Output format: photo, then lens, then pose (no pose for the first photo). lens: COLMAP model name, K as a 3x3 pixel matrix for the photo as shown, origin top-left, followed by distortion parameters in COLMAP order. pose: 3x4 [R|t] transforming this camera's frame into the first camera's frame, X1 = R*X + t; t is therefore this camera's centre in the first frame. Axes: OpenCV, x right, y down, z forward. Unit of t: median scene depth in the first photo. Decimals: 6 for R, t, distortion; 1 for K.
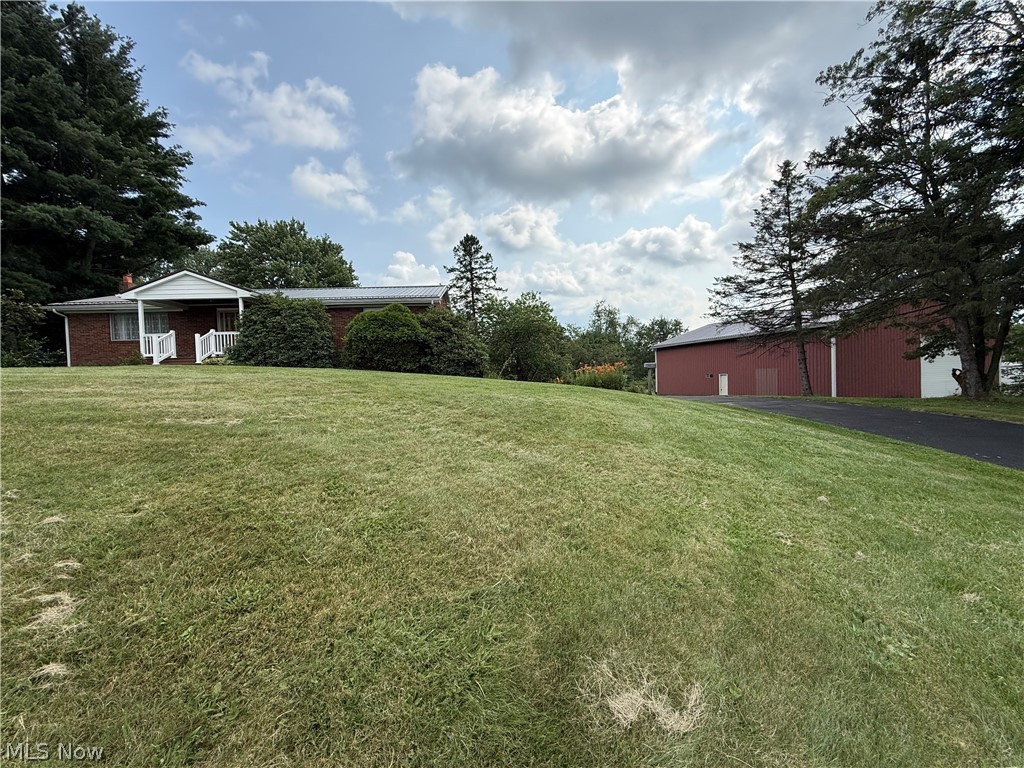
lens RADIAL K [[410.5, 0, 510.4], [0, 410.5, 386.3], [0, 0, 1]] dist [-0.000259, -0.001533]
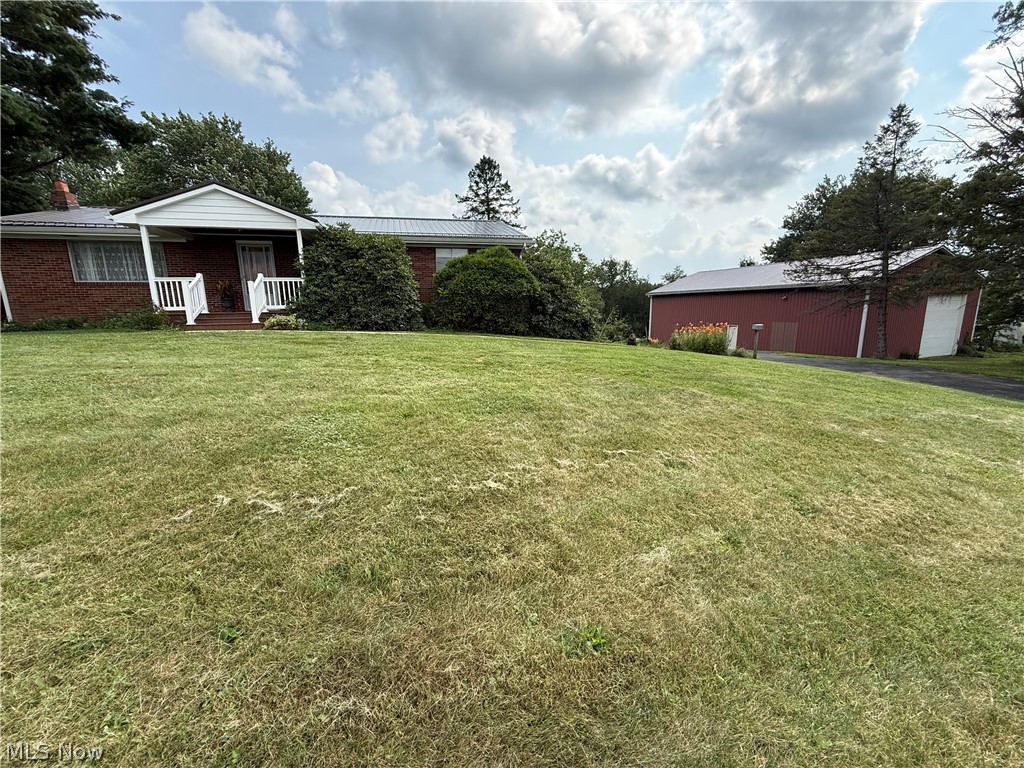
lens RADIAL K [[410.5, 0, 512.9], [0, 410.5, 383.4], [0, 0, 1]] dist [-0.000259, -0.001533]
pose [[0.984583, -0.011241, 0.174559, -0.284956], [-0.014338, 0.989388, 0.144587, -0.039798], [-0.174332, -0.144861, 0.973973, 0.132413]]
